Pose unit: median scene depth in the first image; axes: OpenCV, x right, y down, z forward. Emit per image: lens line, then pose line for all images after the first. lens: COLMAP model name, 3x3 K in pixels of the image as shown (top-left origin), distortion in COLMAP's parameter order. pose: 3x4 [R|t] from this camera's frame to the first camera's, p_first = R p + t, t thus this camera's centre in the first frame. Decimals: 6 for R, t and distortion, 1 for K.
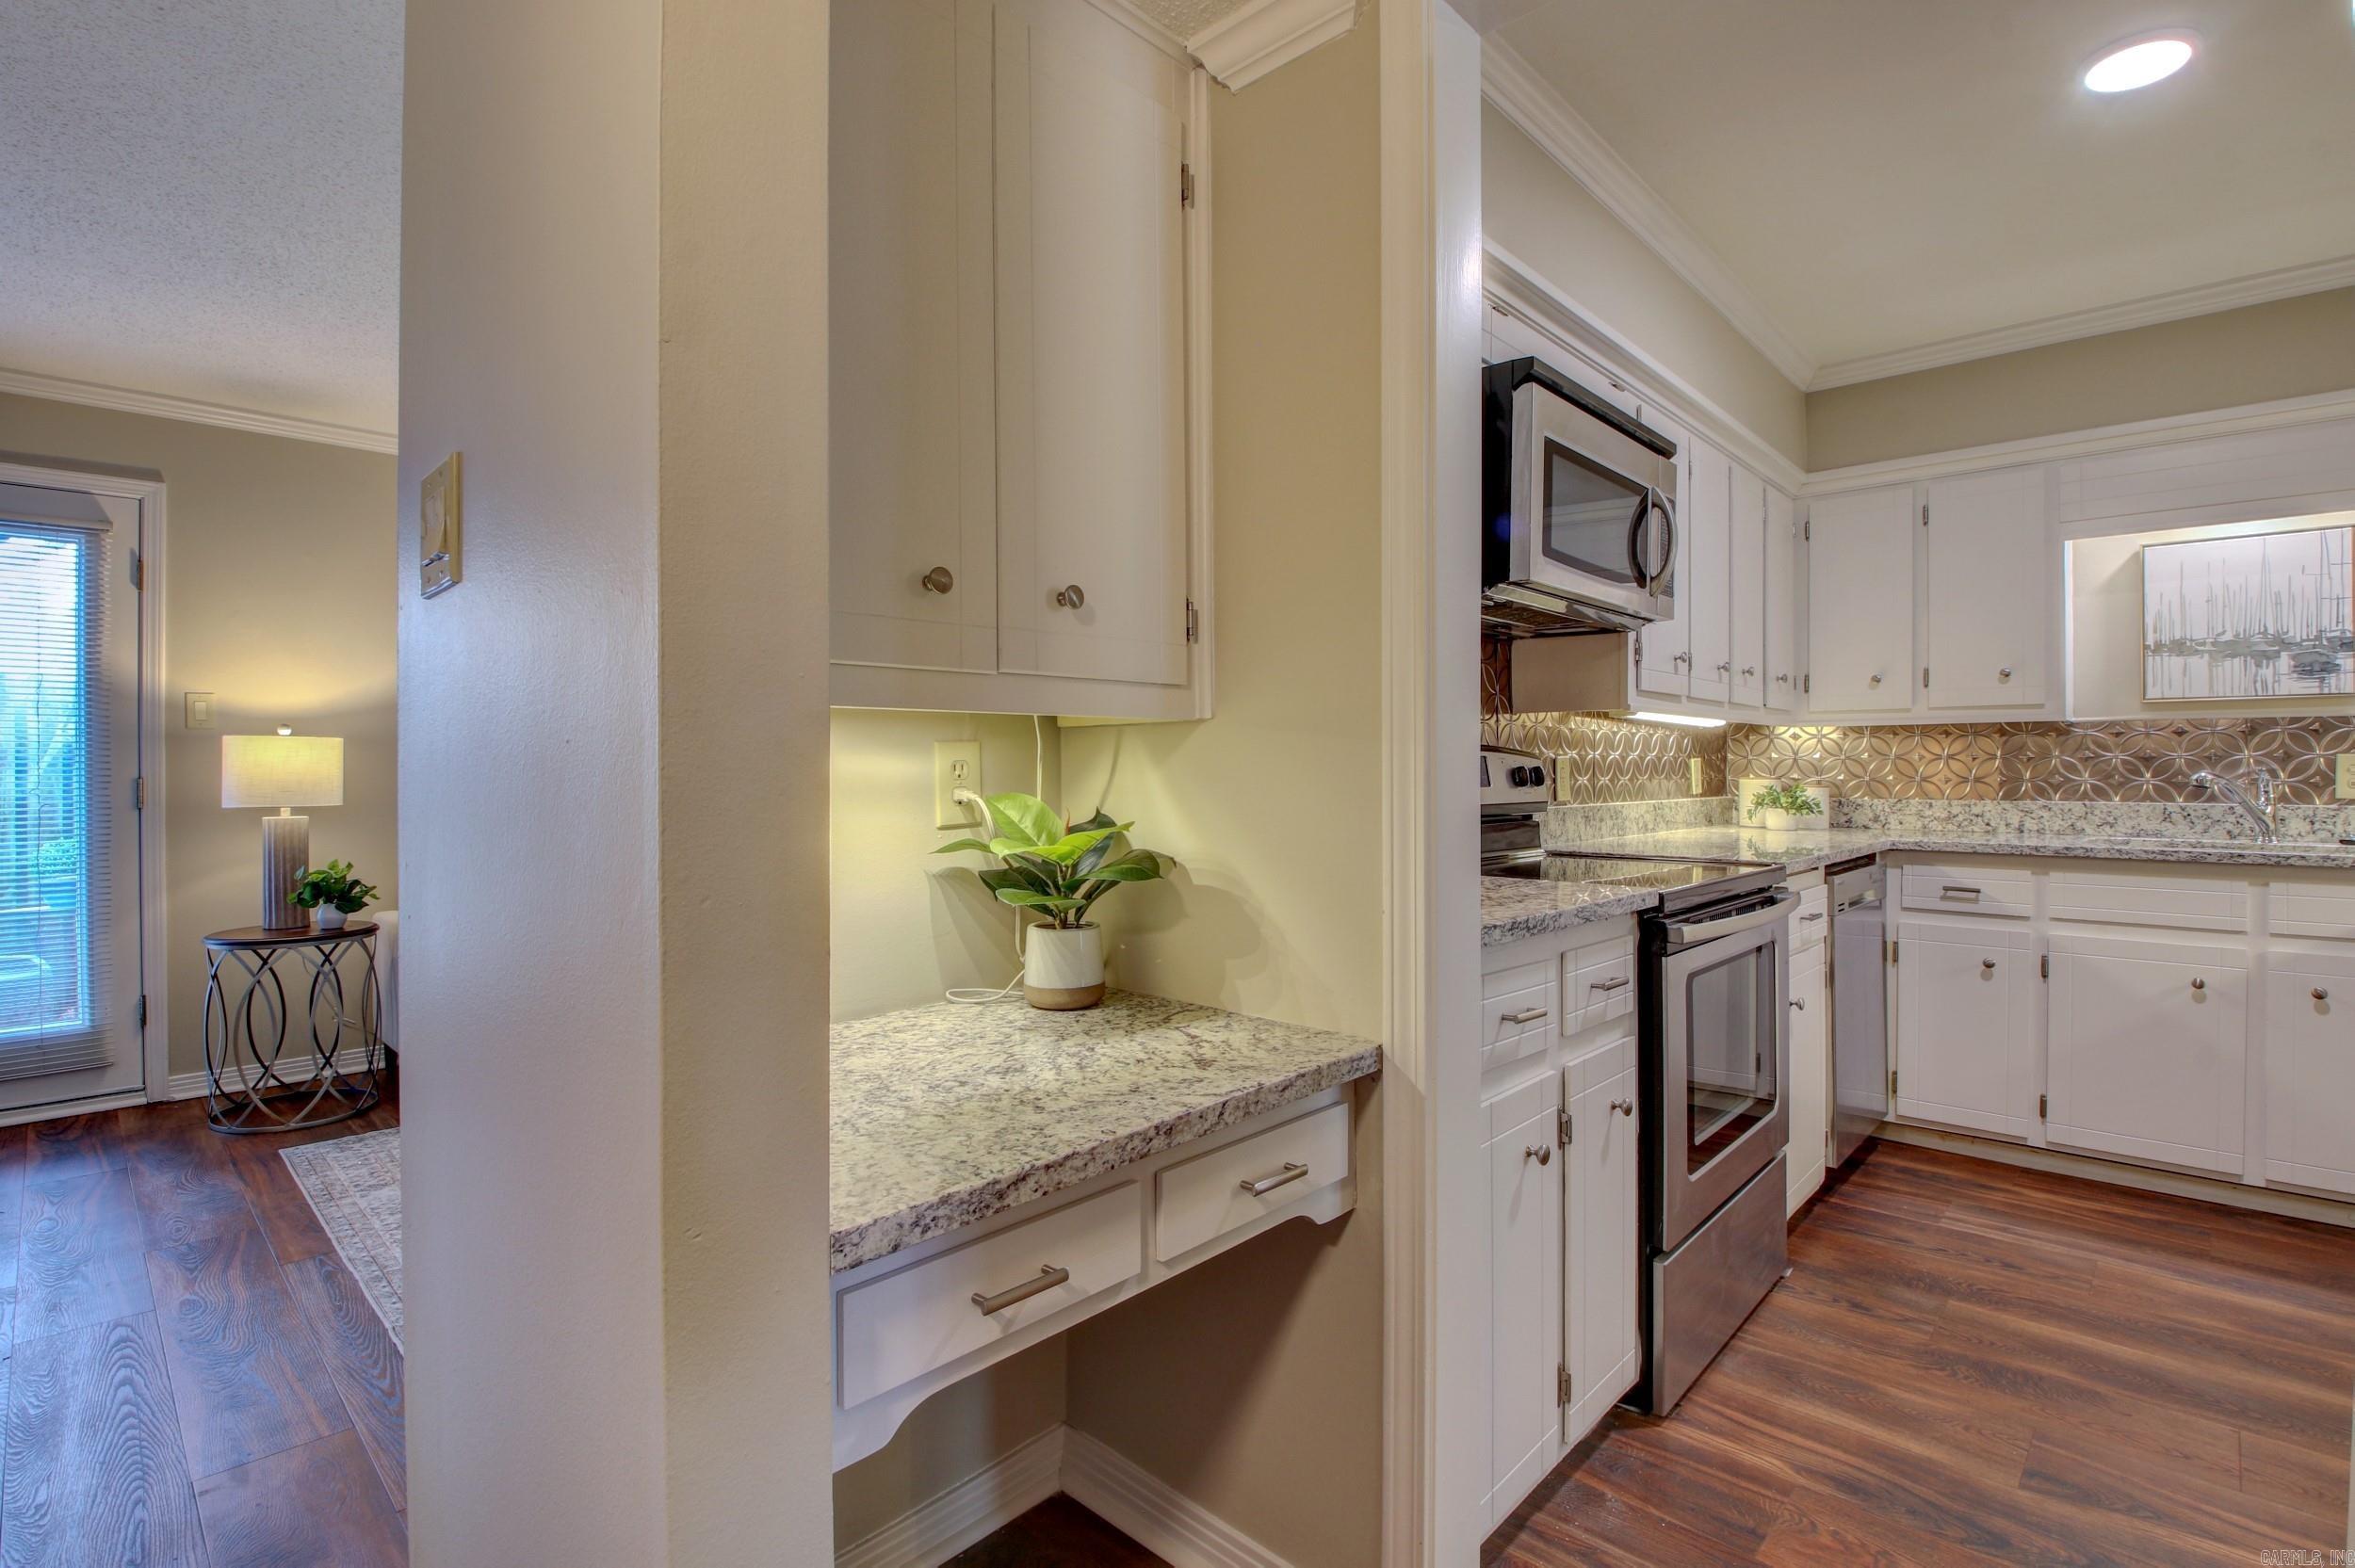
lens RADIAL K [[1106.4, 0, 1181.6], [0, 1106.4, 768.1], [0, 0, 1]] dist [-0.002366, -0.014596]
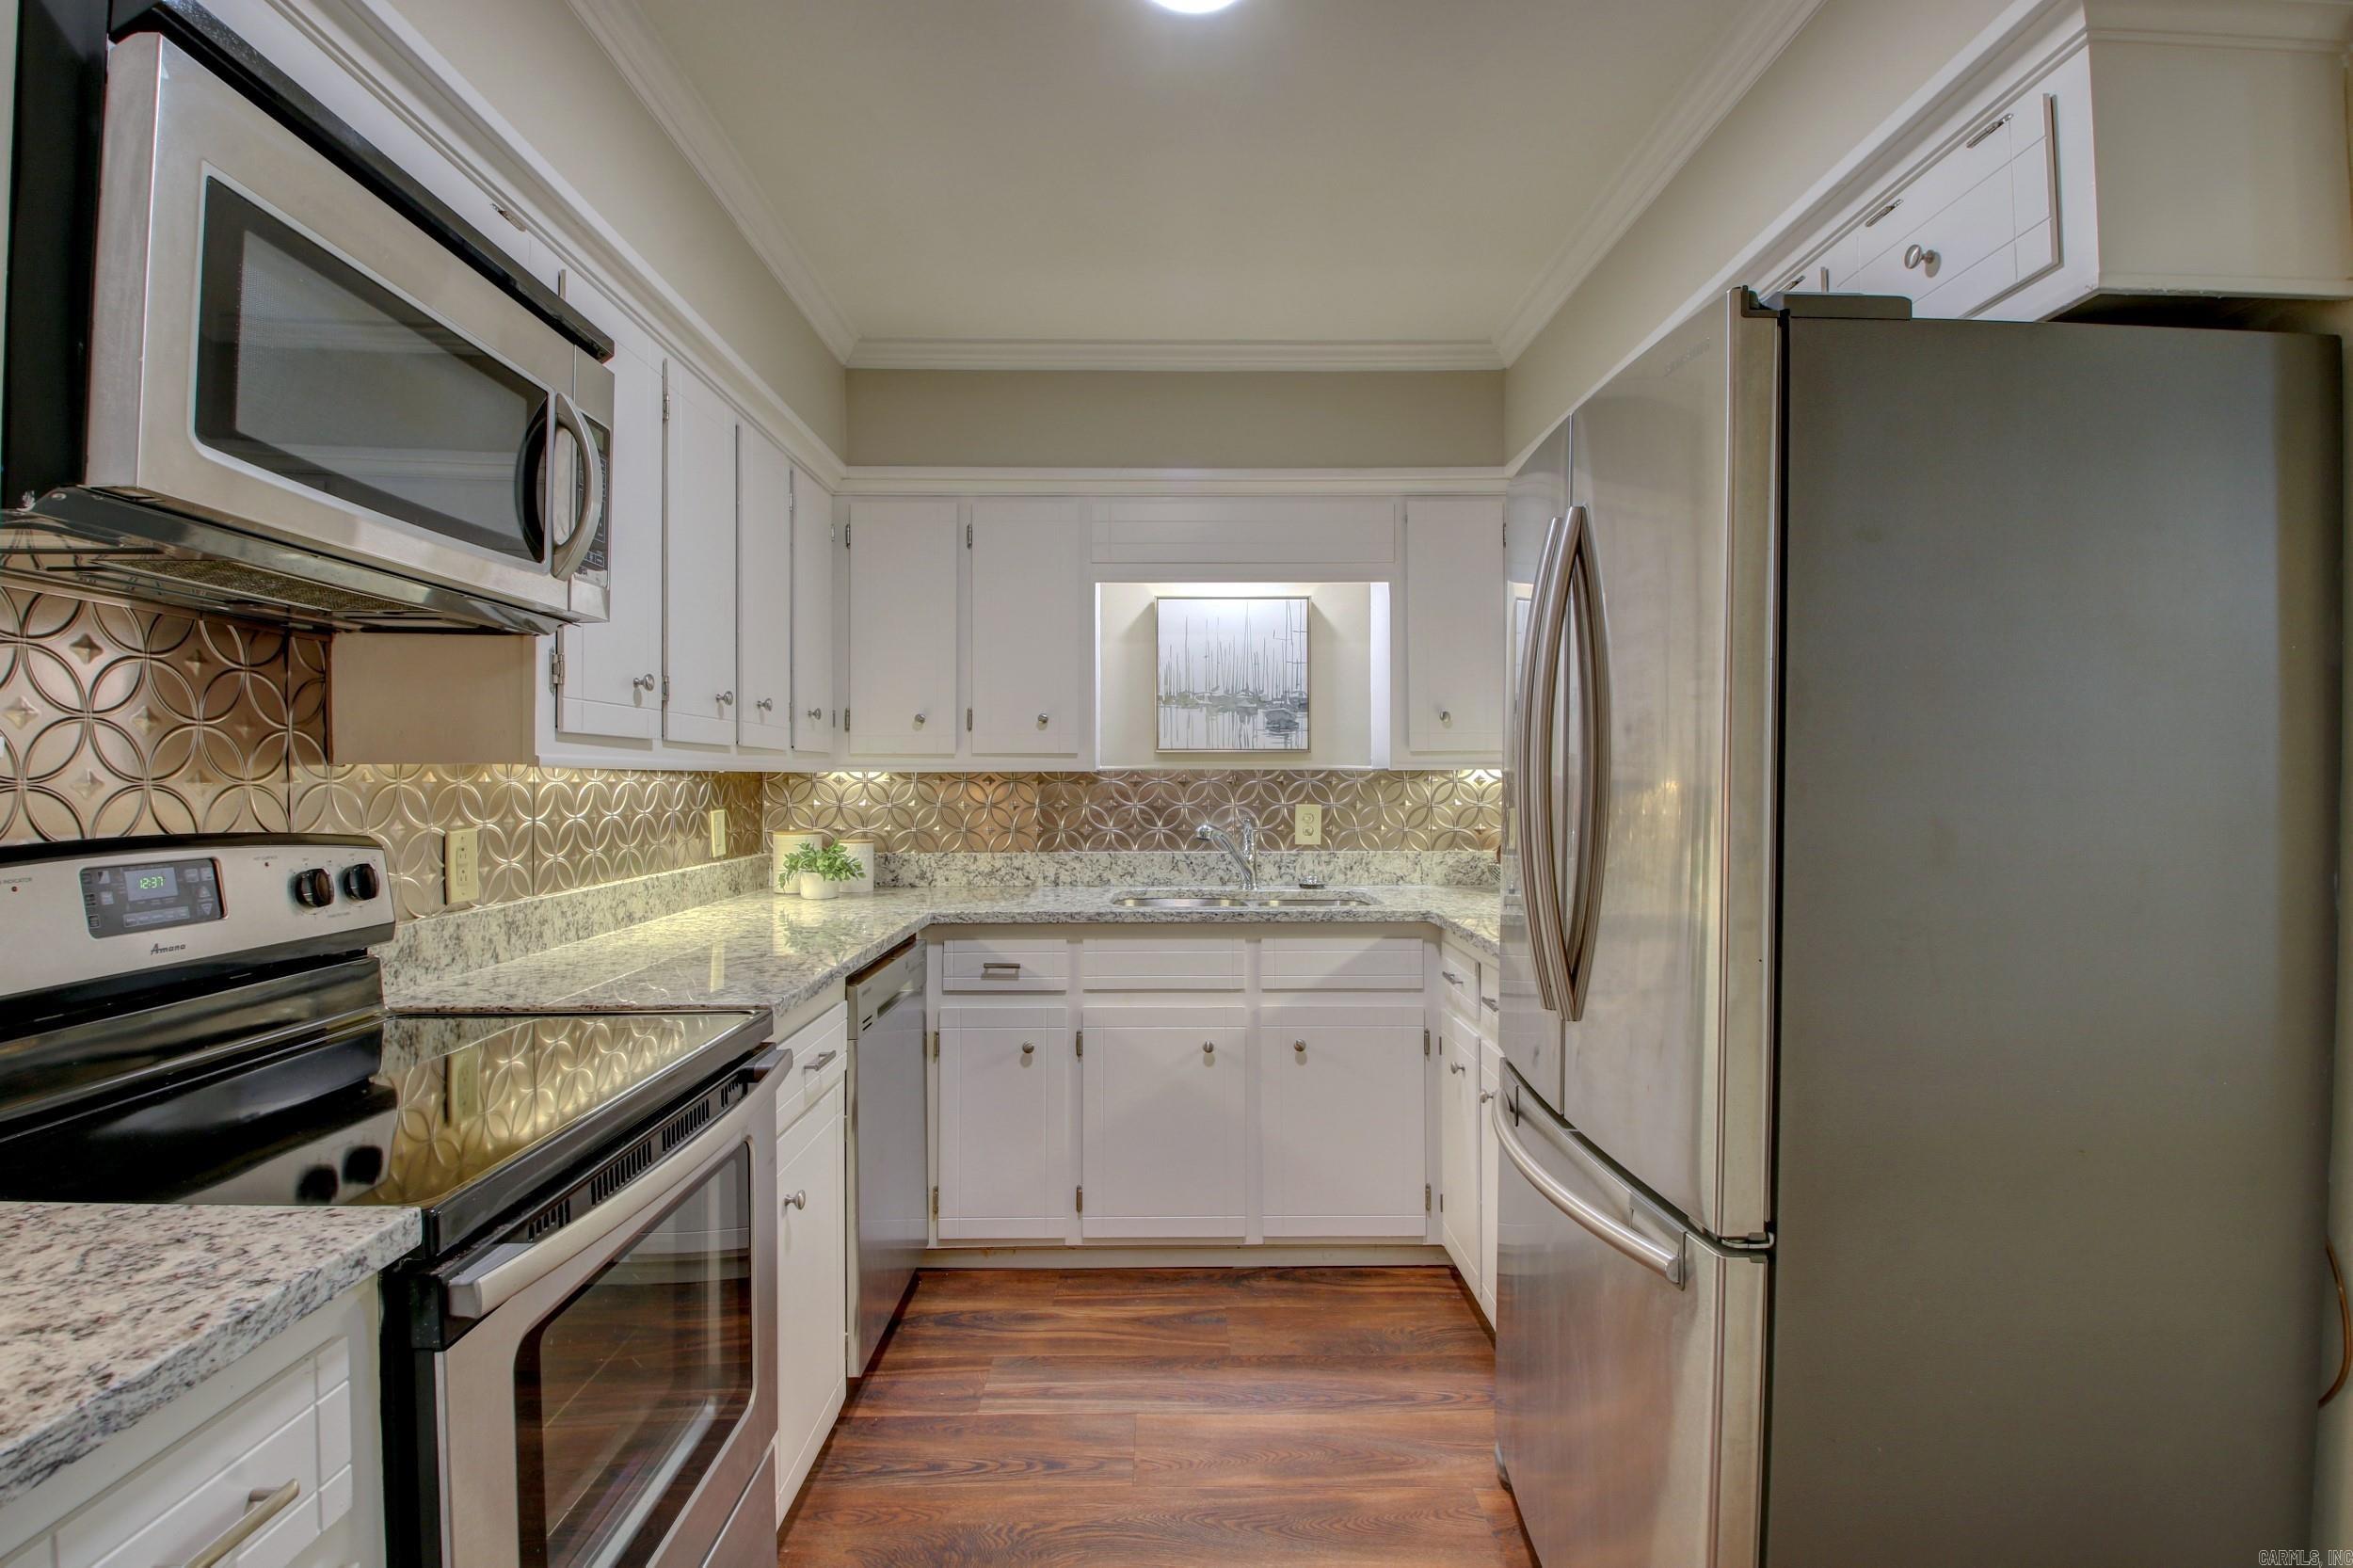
lens RADIAL K [[1105.6, 0, 1180.6], [0, 1105.6, 768.1], [0, 0, 1]] dist [-0.002366, -0.014596]
pose [[0.719336, 0.006652, 0.694631, 0.196363], [0.000861, 0.999945, -0.010467, -0.036598], [-0.694662, 0.008128, 0.719291, 0.264458]]
